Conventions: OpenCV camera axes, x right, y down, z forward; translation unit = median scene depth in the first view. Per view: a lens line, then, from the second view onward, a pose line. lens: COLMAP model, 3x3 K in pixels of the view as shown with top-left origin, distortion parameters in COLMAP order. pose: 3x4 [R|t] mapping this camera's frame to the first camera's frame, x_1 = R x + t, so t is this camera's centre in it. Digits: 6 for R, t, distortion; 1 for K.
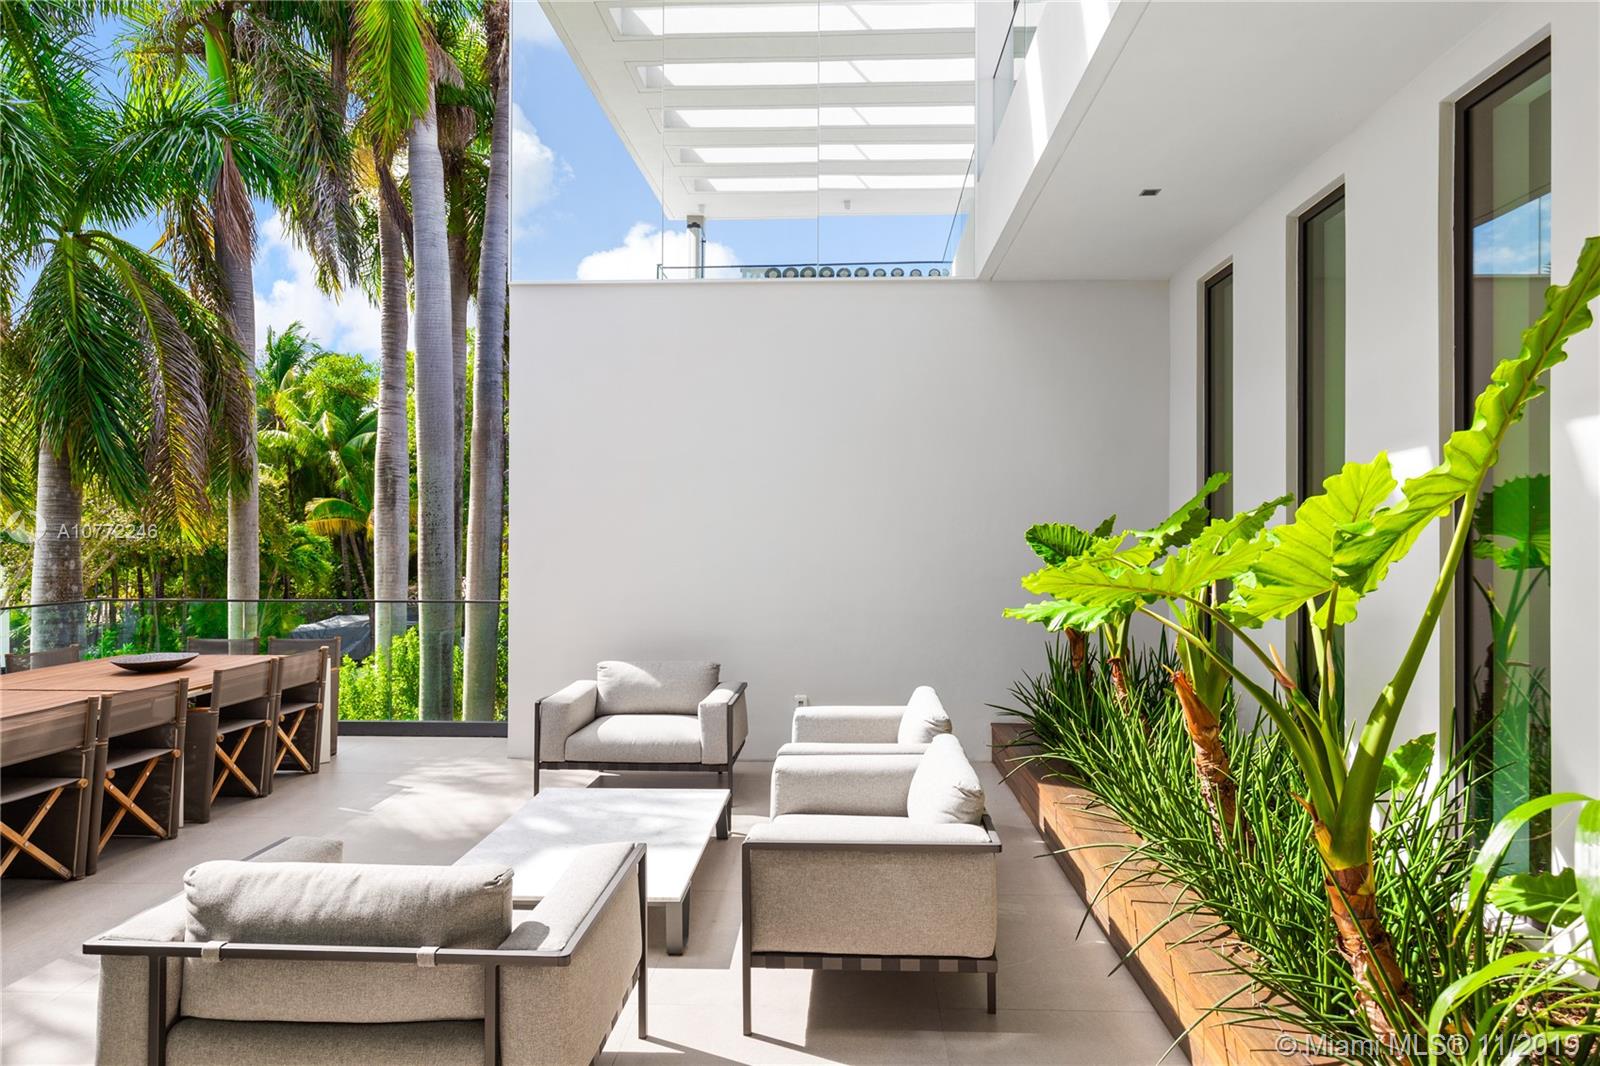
lens RADIAL K [[930.5, 0, 794.8], [0, 930.5, 537.9], [0, 0, 1]] dist [0.001888, -0.002902]
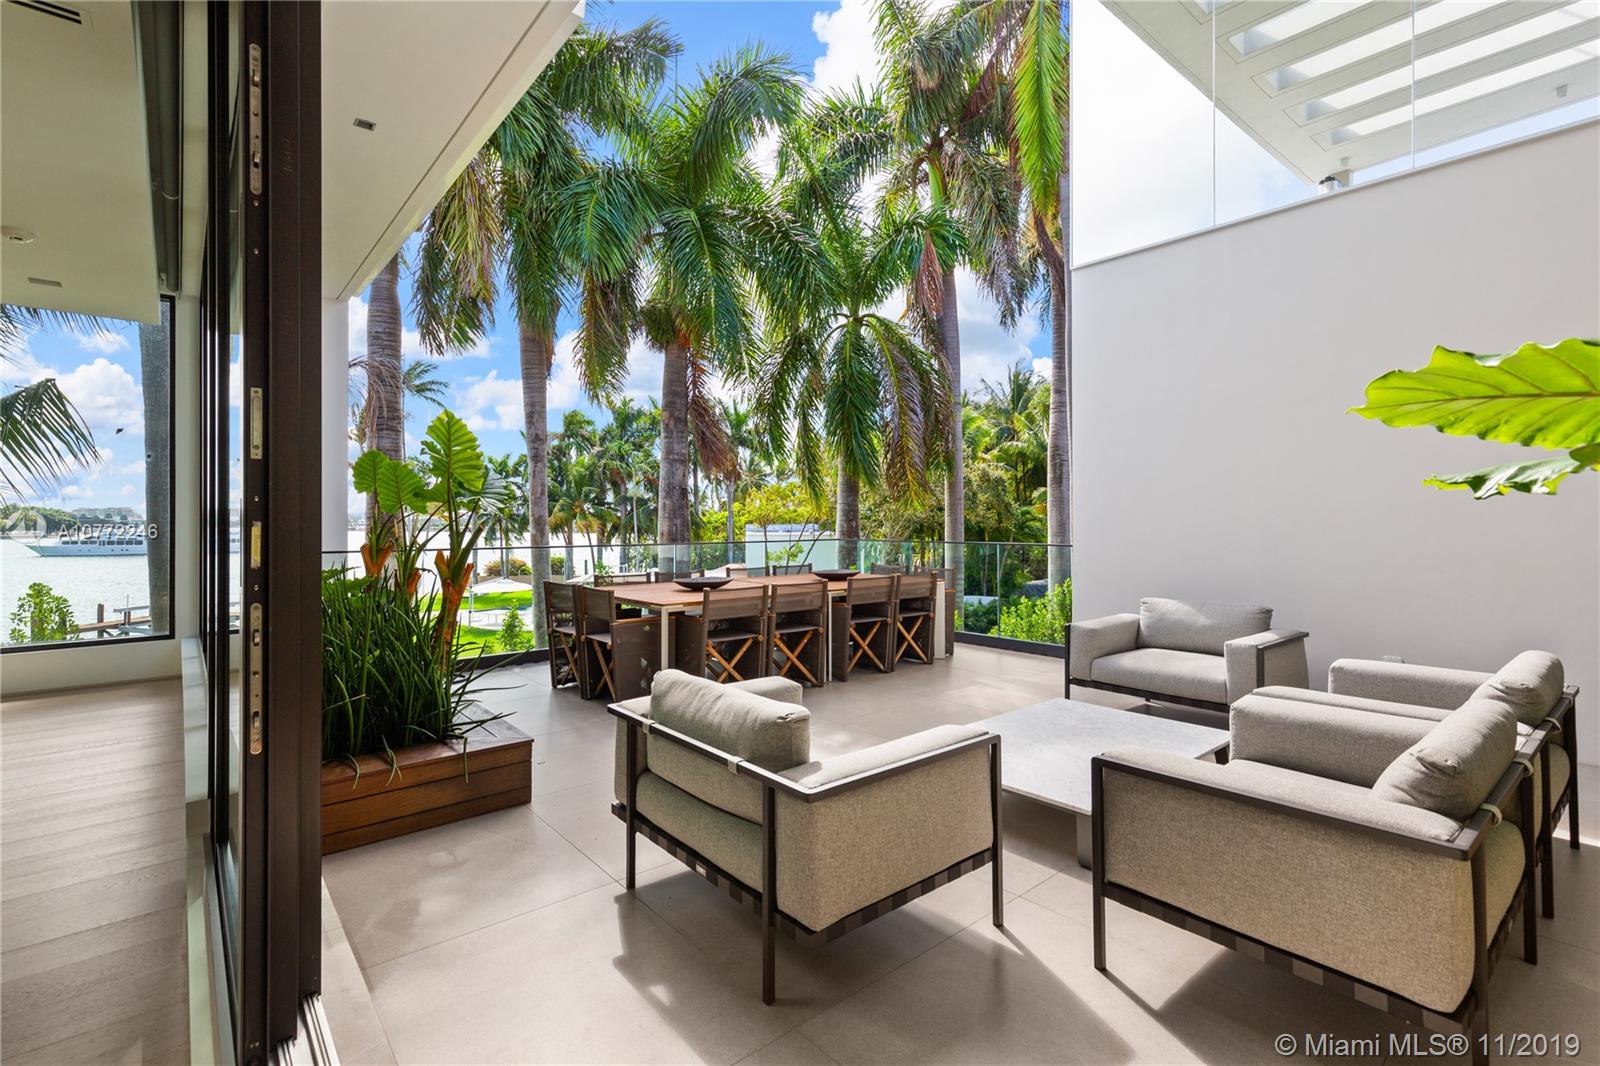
lens RADIAL K [[721.6, 0, 804.9], [0, 721.6, 520.5], [0, 0, 1]] dist [0.002447, 0.000923]
pose [[0.685555, -0.003584, -0.728012, 0.146611], [0.002317, 0.999994, -0.002742, 0.051963], [0.728017, 0.000193, 0.685559, 0.165304]]
